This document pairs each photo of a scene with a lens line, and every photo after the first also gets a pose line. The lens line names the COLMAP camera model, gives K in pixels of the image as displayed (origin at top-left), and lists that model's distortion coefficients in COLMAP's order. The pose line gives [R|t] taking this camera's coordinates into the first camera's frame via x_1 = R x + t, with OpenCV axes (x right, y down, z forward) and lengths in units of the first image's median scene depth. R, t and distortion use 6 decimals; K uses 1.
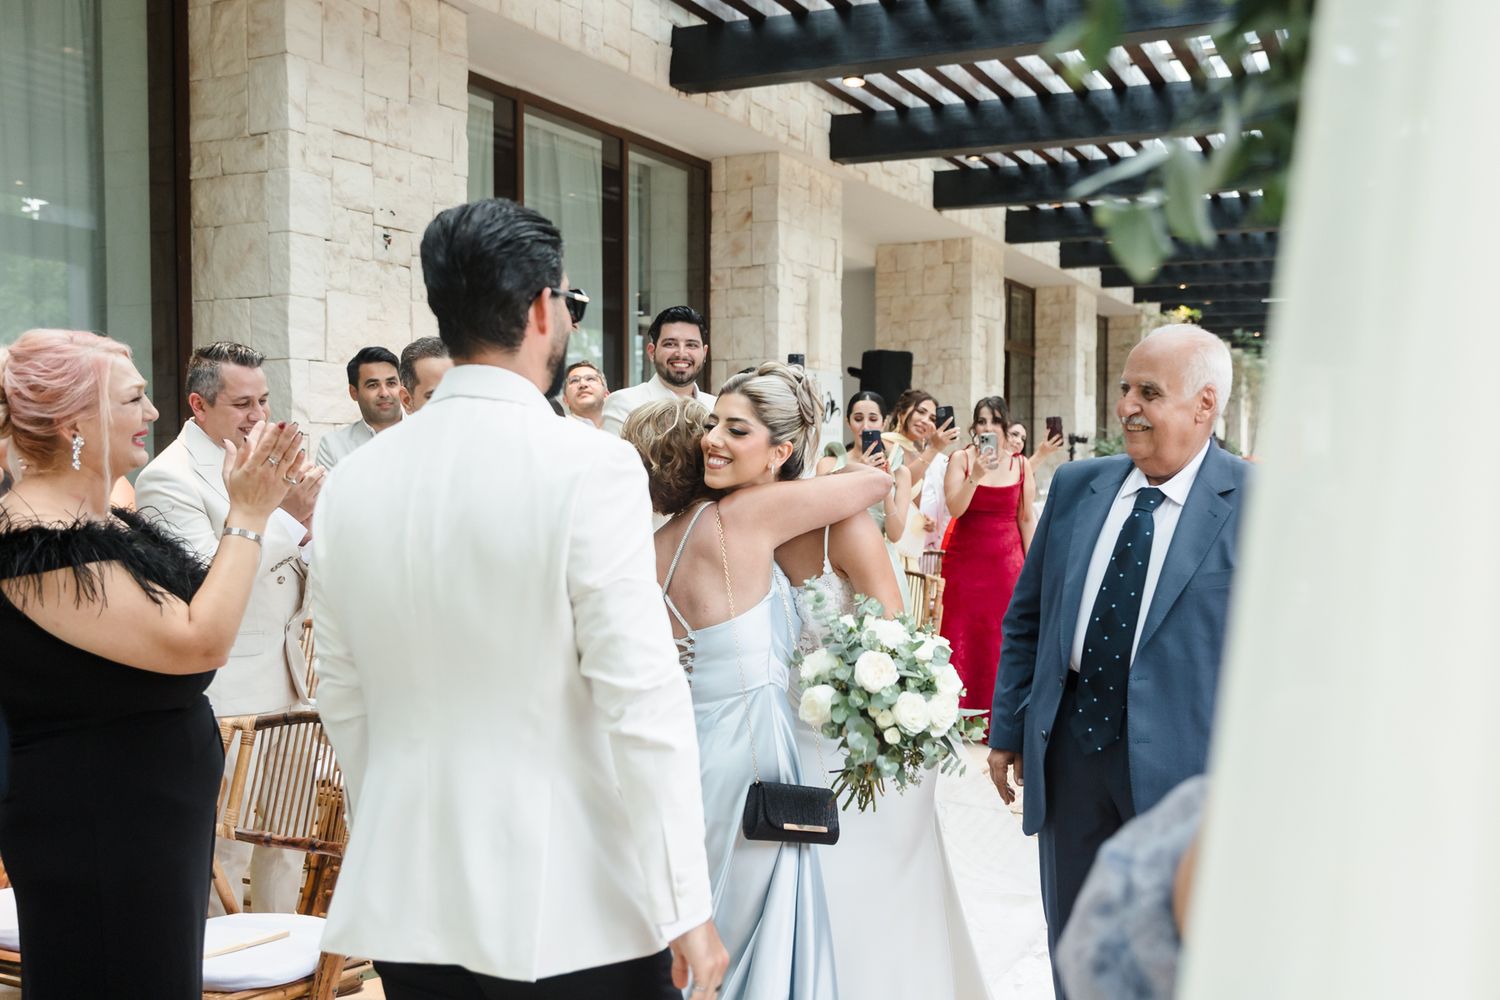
lens RADIAL K [[1438.8, 0, 750.0], [0, 1438.8, 500.0], [0, 0, 1]] dist [-0.006351, 0.006154]
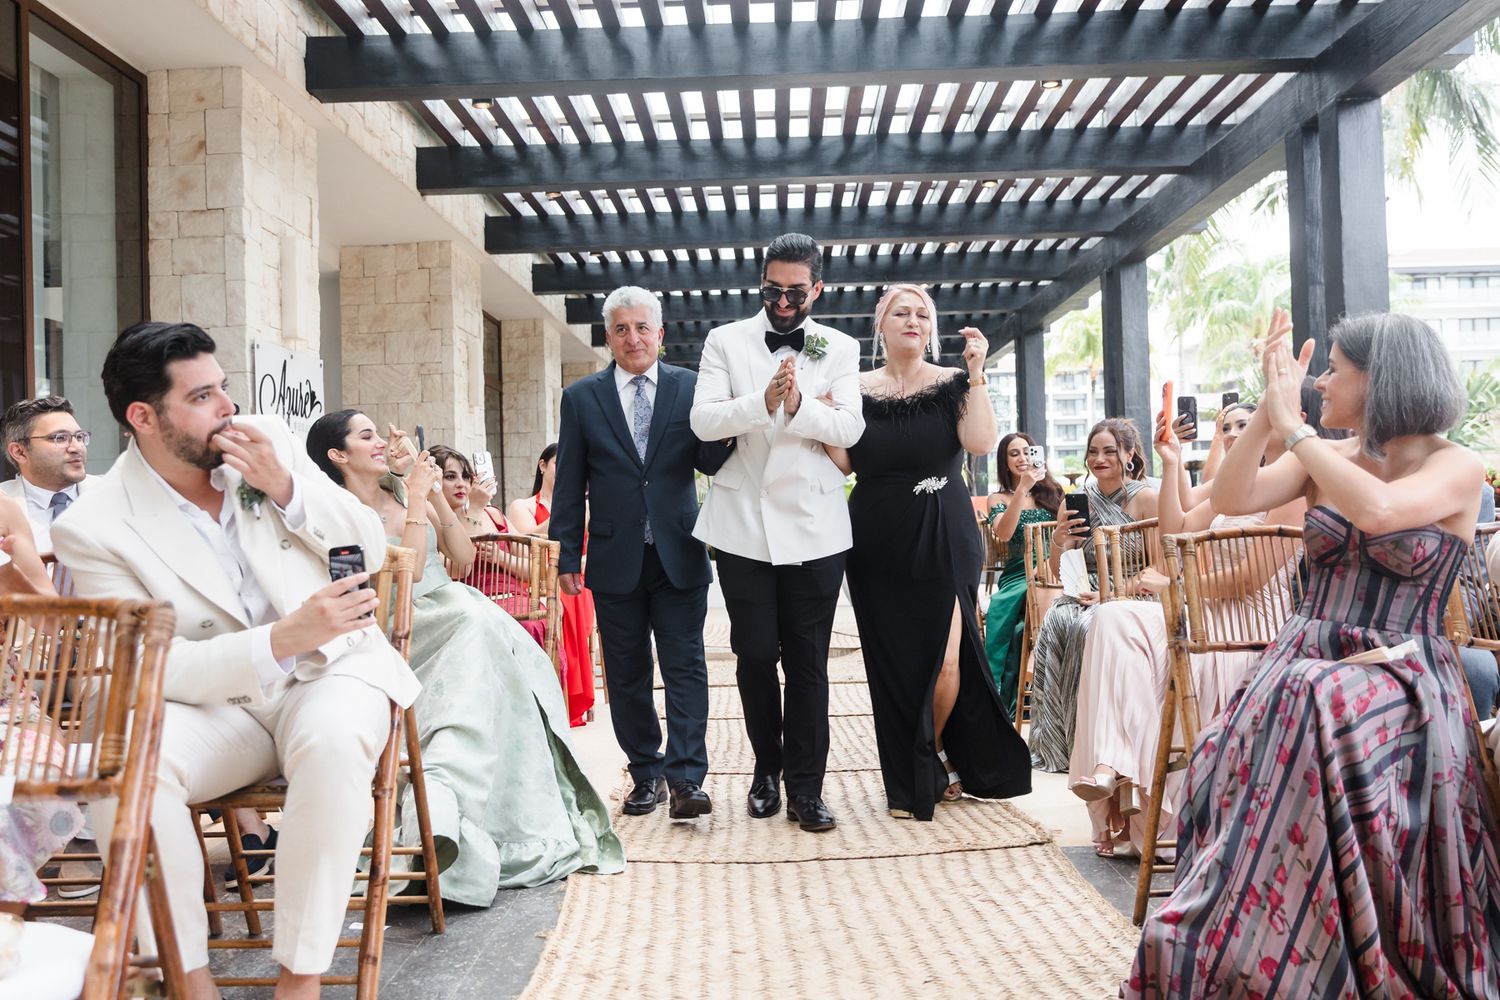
lens RADIAL K [[1348.0, 0, 750.0], [0, 1348.0, 500.0], [0, 0, 1]] dist [-0.019189, 0.001665]
pose [[0.914204, -0.019465, 0.404786, -0.019243], [0.043541, 0.997782, -0.050357, 0.030928], [-0.402908, 0.063661, 0.913024, 0.161552]]
